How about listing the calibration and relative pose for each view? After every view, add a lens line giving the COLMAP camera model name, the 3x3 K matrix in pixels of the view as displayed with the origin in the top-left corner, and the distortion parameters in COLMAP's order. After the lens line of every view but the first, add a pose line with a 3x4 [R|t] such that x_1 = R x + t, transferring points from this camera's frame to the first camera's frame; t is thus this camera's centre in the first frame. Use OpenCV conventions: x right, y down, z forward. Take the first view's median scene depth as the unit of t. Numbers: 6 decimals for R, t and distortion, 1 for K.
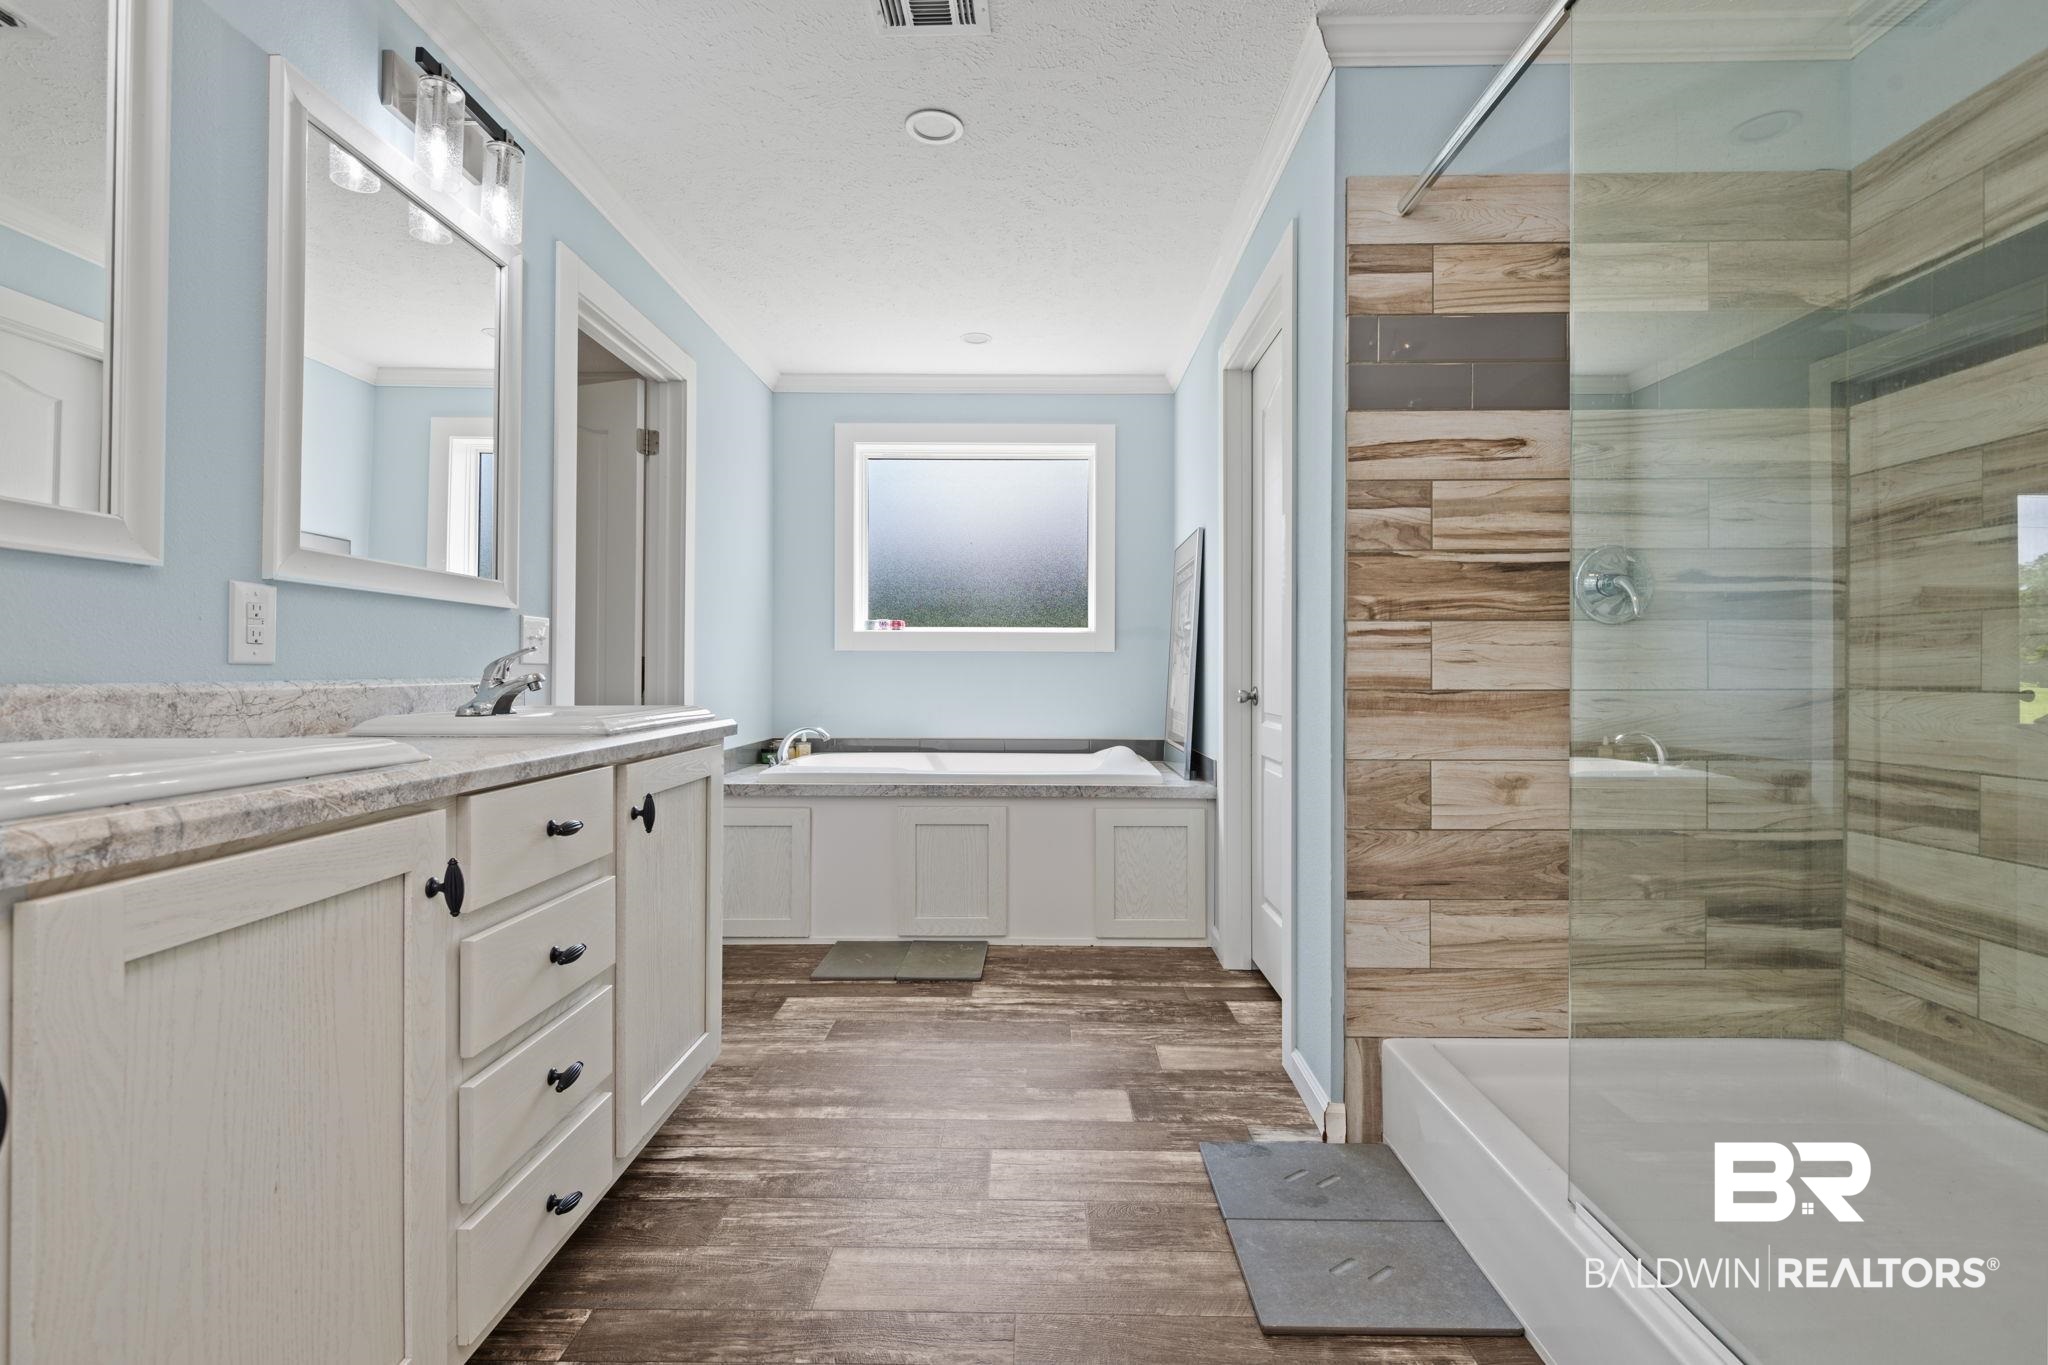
lens RADIAL K [[920.8, 0, 1028.4], [0, 920.8, 670.5], [0, 0, 1]] dist [-0.001478, -0.000113]
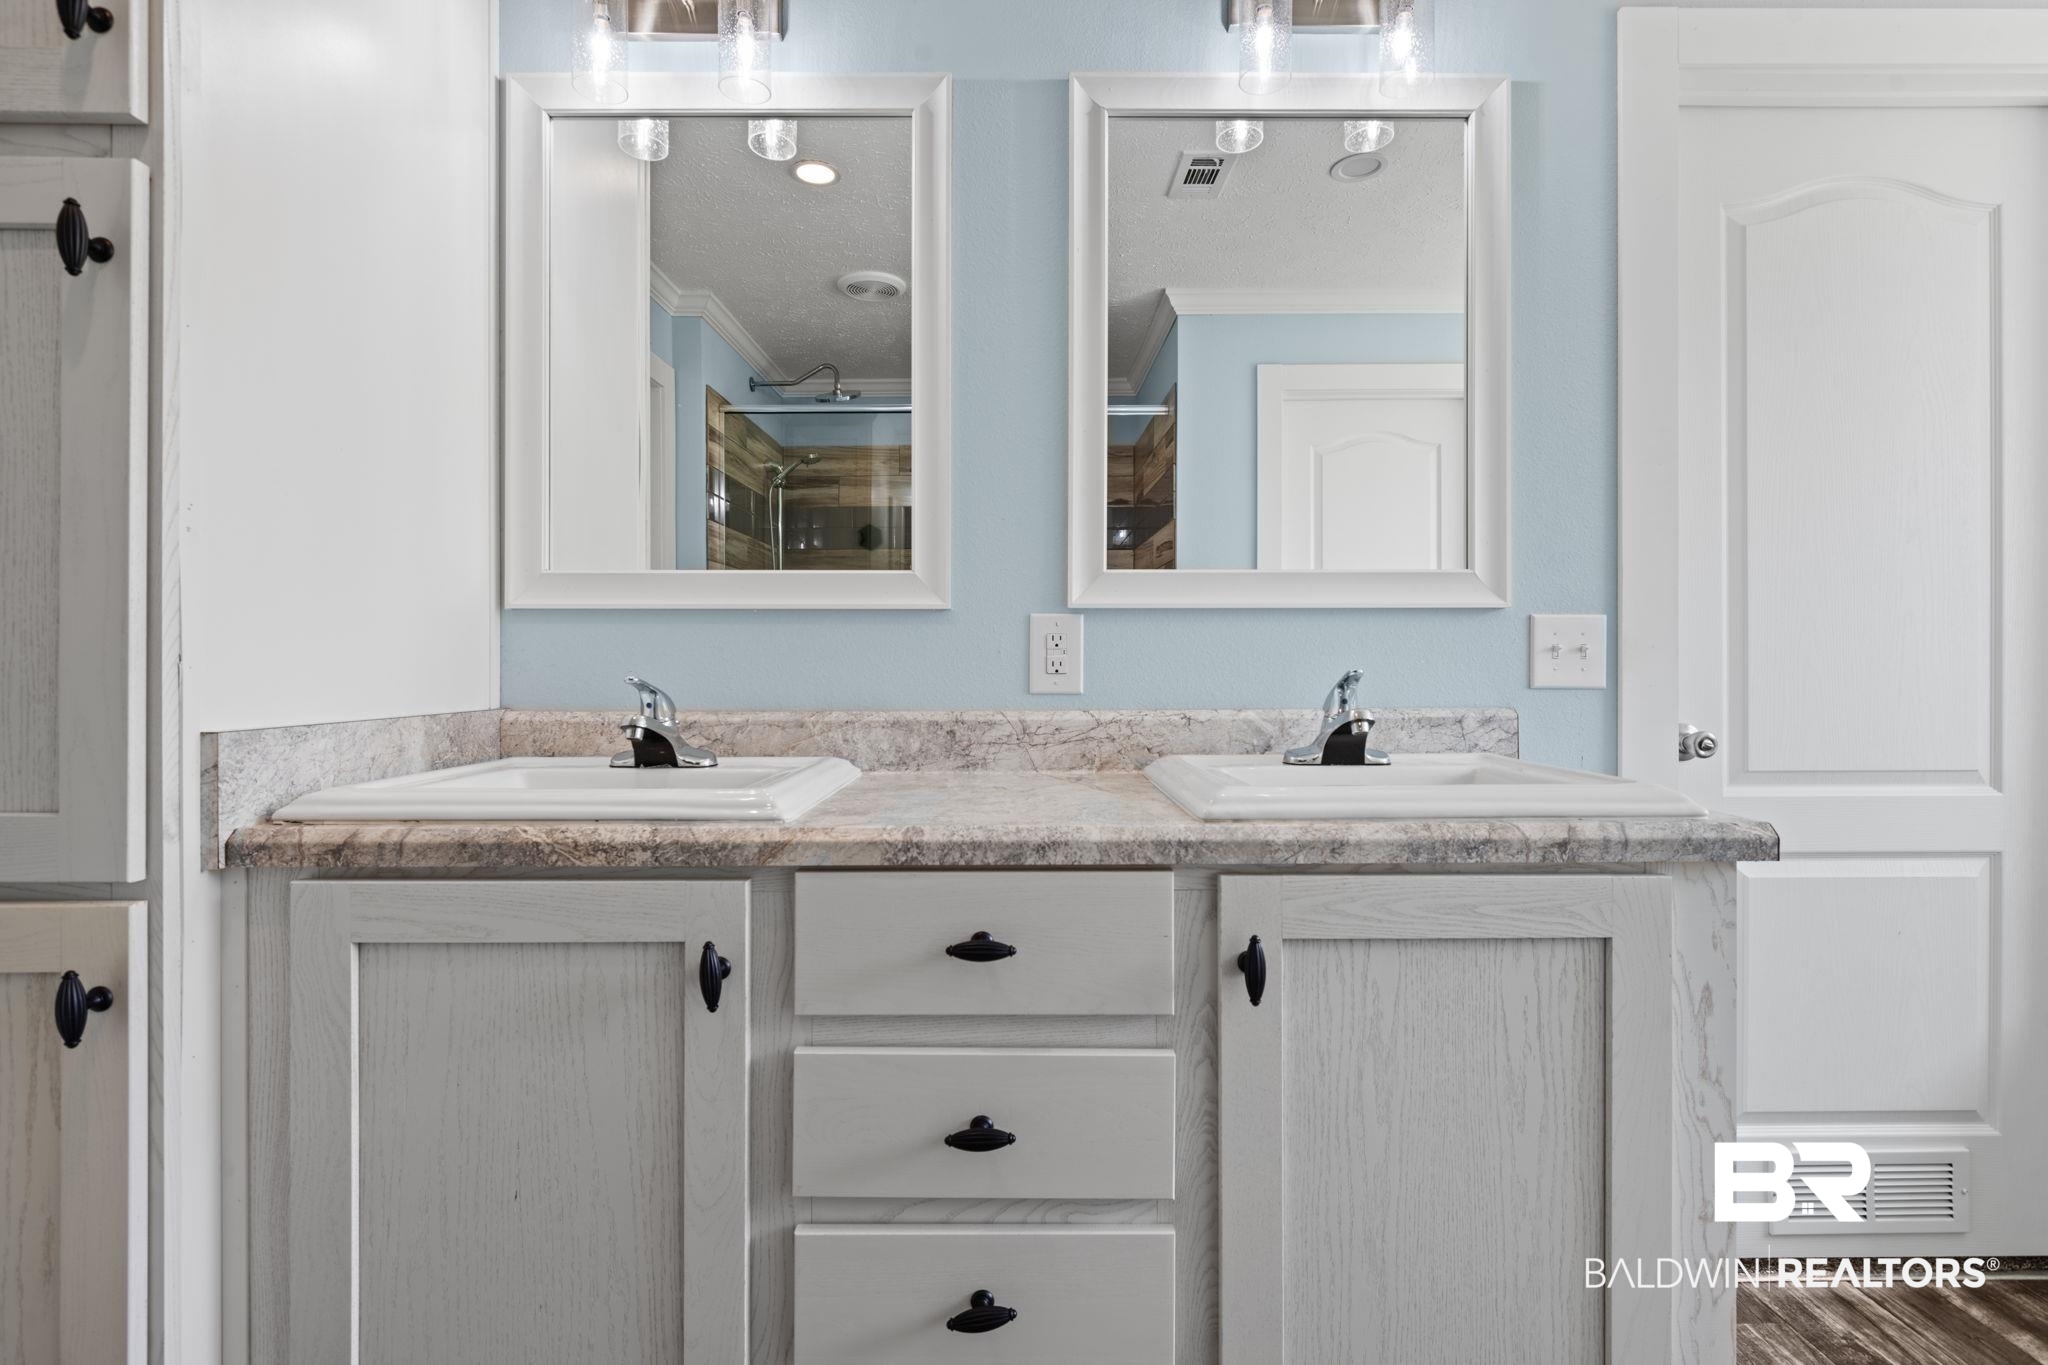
lens RADIAL K [[920.8, 0, 1028.4], [0, 920.8, 670.5], [0, 0, 1]] dist [-0.001478, -0.000113]
pose [[0.020623, -0.001637, -0.999786, 0.186173], [0.003329, 0.999993, -0.001569, -0.034729], [0.999782, -0.003296, 0.020628, 1.062435]]
